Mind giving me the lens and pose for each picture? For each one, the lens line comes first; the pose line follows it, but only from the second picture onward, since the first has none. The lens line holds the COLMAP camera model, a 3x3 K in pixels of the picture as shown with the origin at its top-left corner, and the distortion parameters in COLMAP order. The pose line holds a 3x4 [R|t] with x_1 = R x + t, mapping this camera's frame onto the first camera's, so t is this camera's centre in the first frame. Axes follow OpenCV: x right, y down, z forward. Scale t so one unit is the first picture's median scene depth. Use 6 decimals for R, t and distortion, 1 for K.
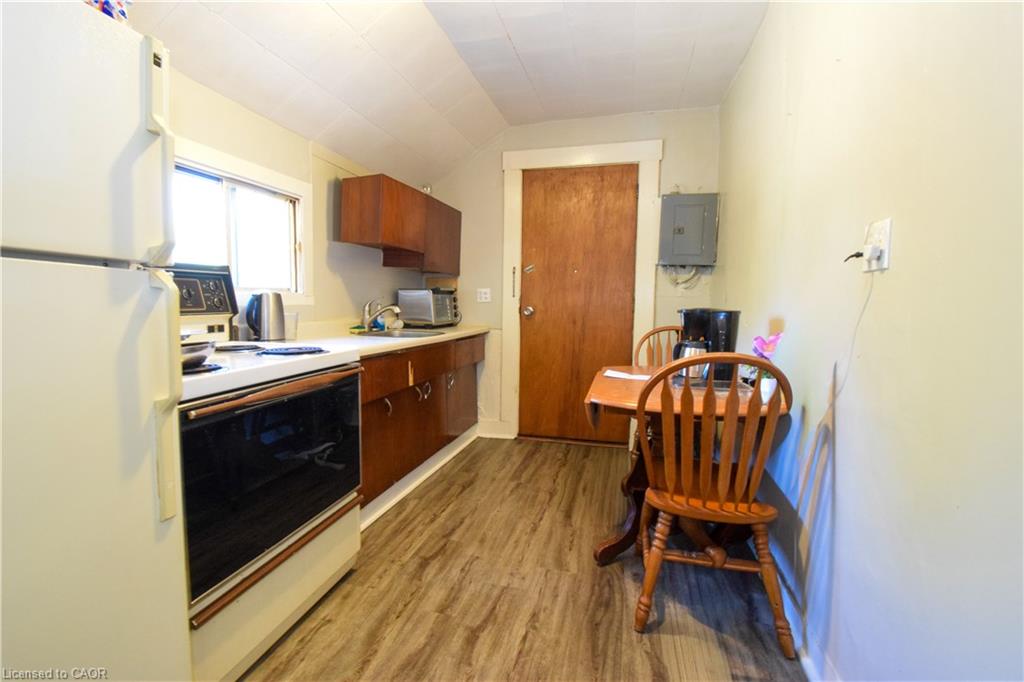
lens RADIAL K [[452.1, 0, 511.4], [0, 452.1, 339.7], [0, 0, 1]] dist [0.008694, -0.019337]
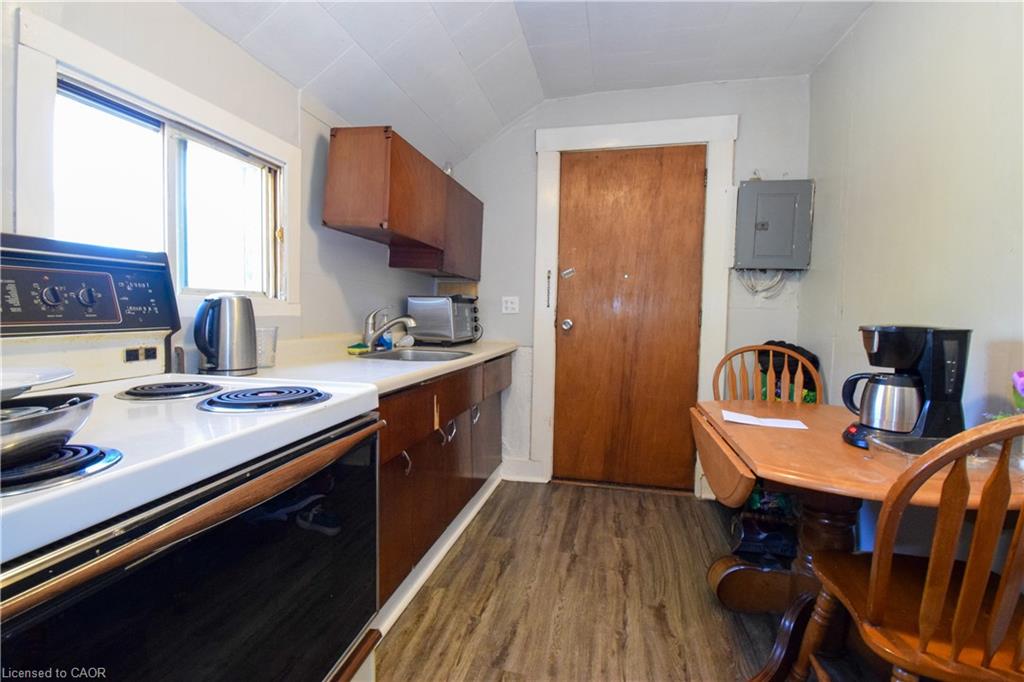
lens RADIAL K [[452.1, 0, 510.5], [0, 452.1, 338.2], [0, 0, 1]] dist [0.008694, -0.019337]
pose [[0.999345, 0.004284, 0.035943, -0.113523], [-0.003295, 0.999616, -0.027531, -0.020084], [-0.036048, 0.027394, 0.998975, 0.240354]]
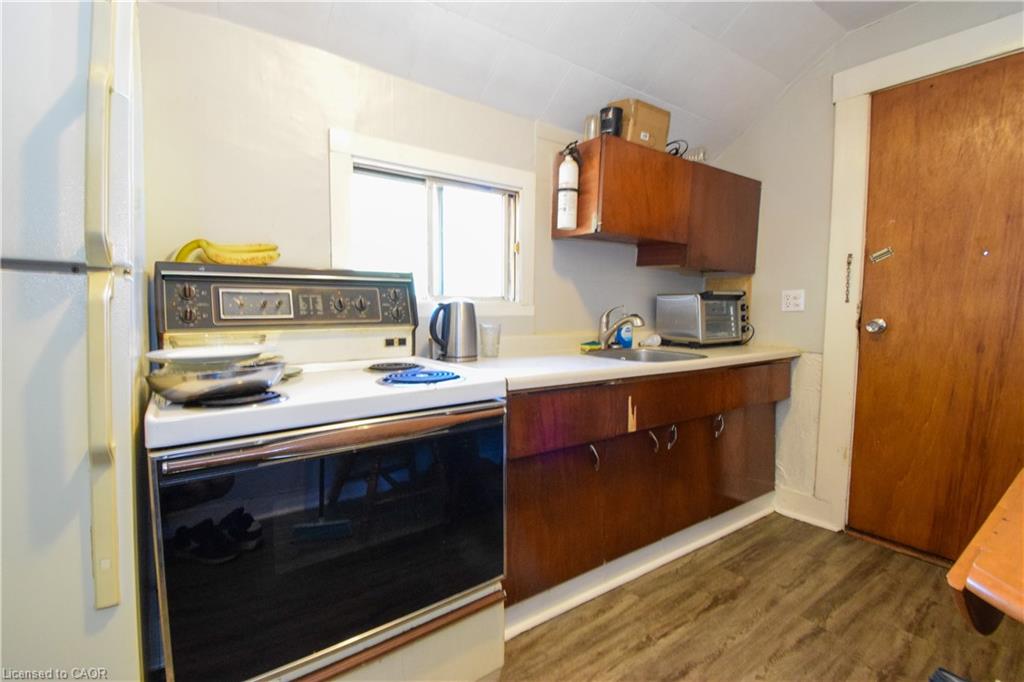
lens RADIAL K [[452.1, 0, 517.8], [0, 452.1, 337.6], [0, 0, 1]] dist [0.008694, -0.019337]
pose [[0.763923, 0.034784, -0.644370, 0.075334], [-0.049533, 0.998761, -0.004808, -0.026759], [0.643404, 0.035590, 0.764699, 0.300683]]
